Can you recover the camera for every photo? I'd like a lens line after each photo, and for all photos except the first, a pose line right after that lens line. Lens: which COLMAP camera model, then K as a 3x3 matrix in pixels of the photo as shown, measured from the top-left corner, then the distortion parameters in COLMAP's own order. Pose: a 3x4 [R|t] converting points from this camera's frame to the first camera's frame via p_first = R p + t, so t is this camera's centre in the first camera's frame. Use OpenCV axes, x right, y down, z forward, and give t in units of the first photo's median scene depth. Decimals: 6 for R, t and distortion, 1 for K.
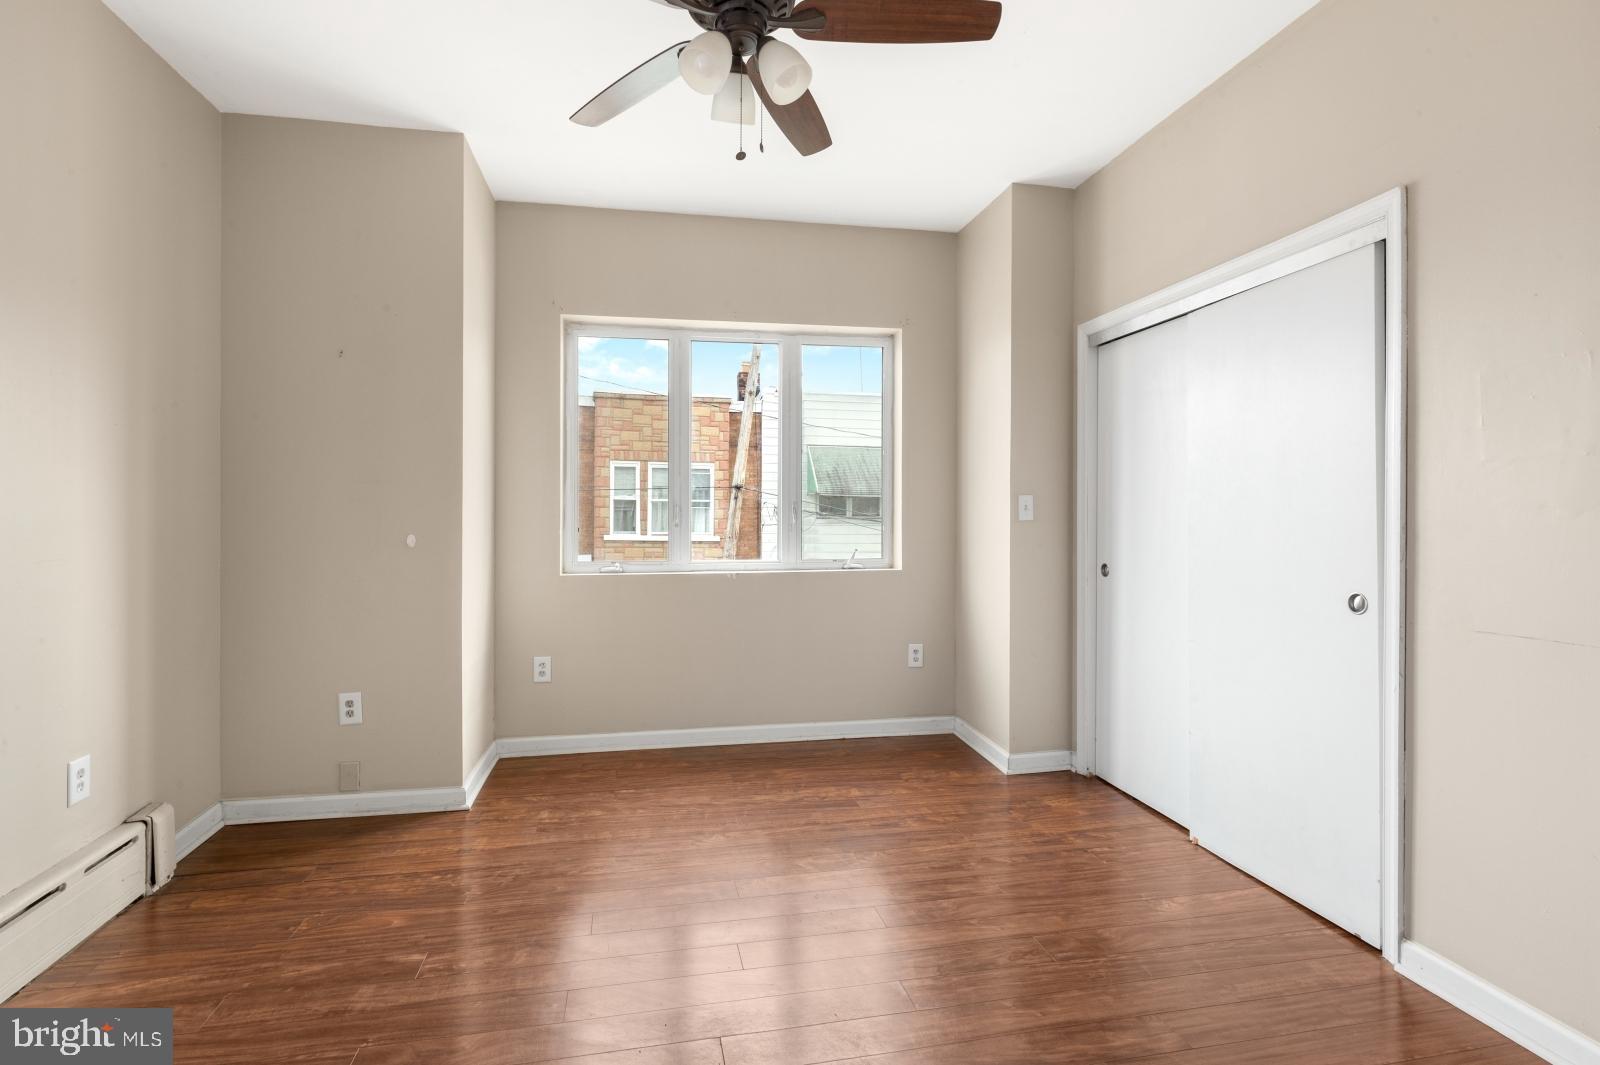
lens RADIAL K [[741.5, 0, 796.3], [0, 741.5, 508.3], [0, 0, 1]] dist [0.002773, -0.001595]
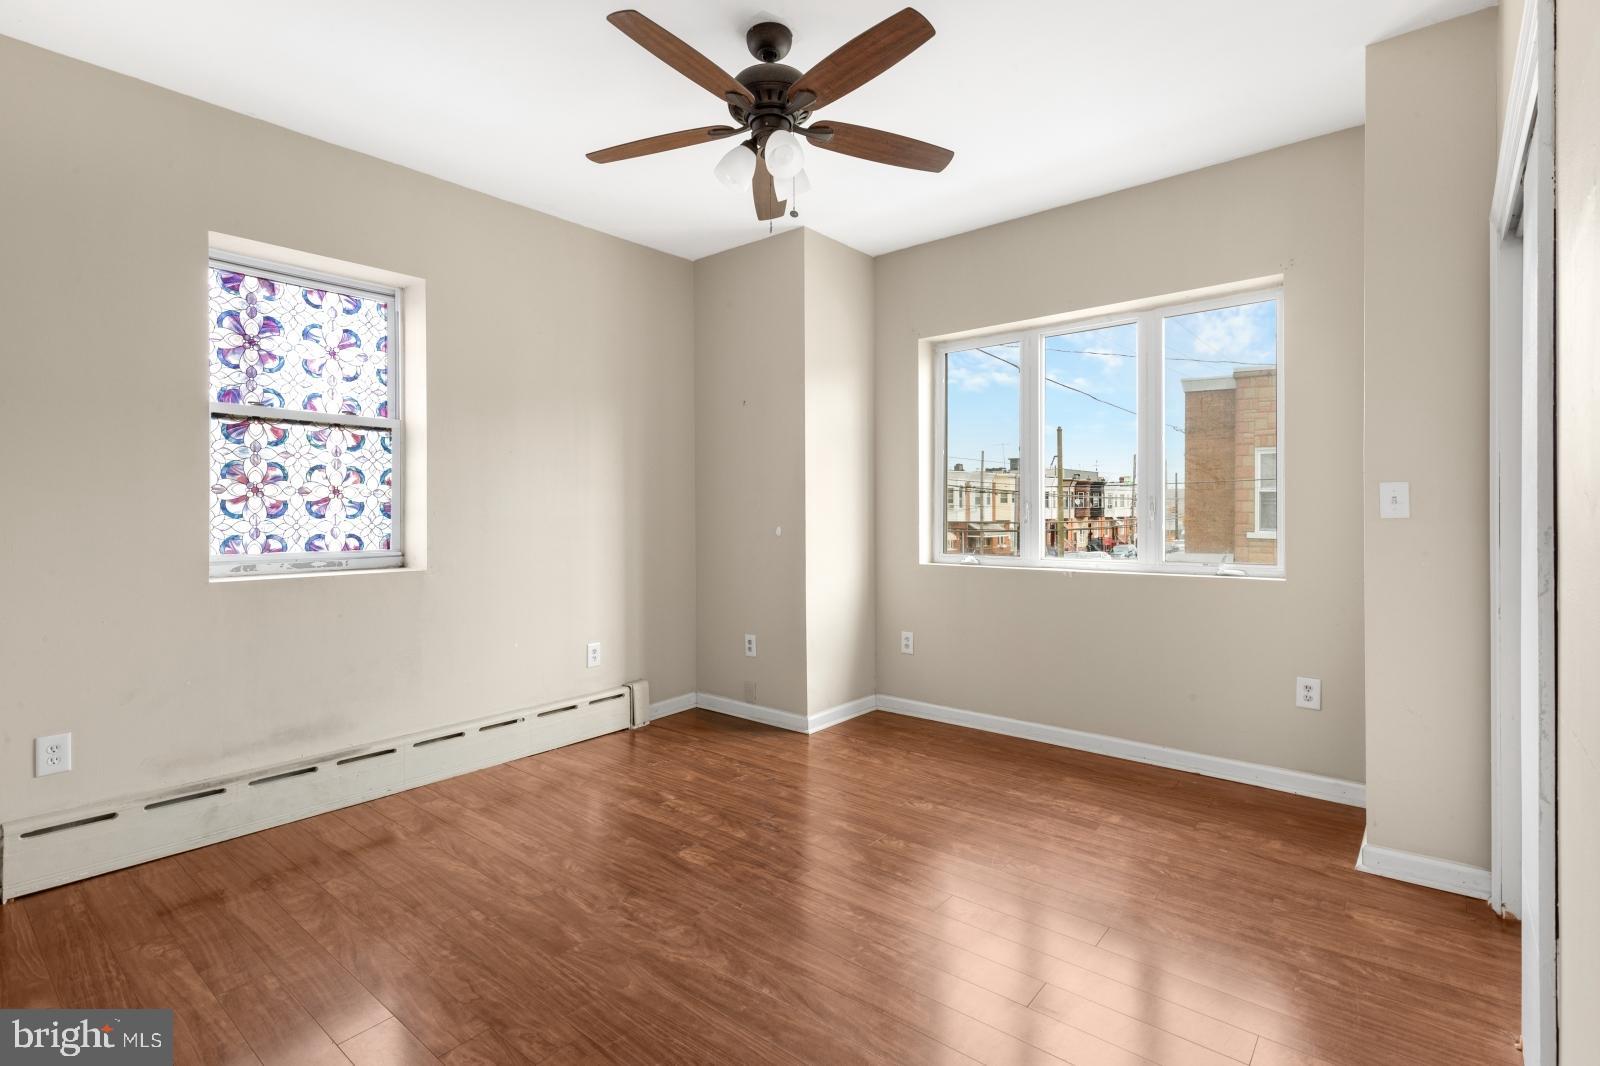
lens RADIAL K [[741.5, 0, 796.3], [0, 741.5, 508.8], [0, 0, 1]] dist [0.002773, -0.001595]
pose [[0.641081, -0.005337, -0.767455, 0.517631], [0.011129, 0.999935, 0.002342, -0.000603], [0.767393, -0.010042, 0.641099, 0.126652]]
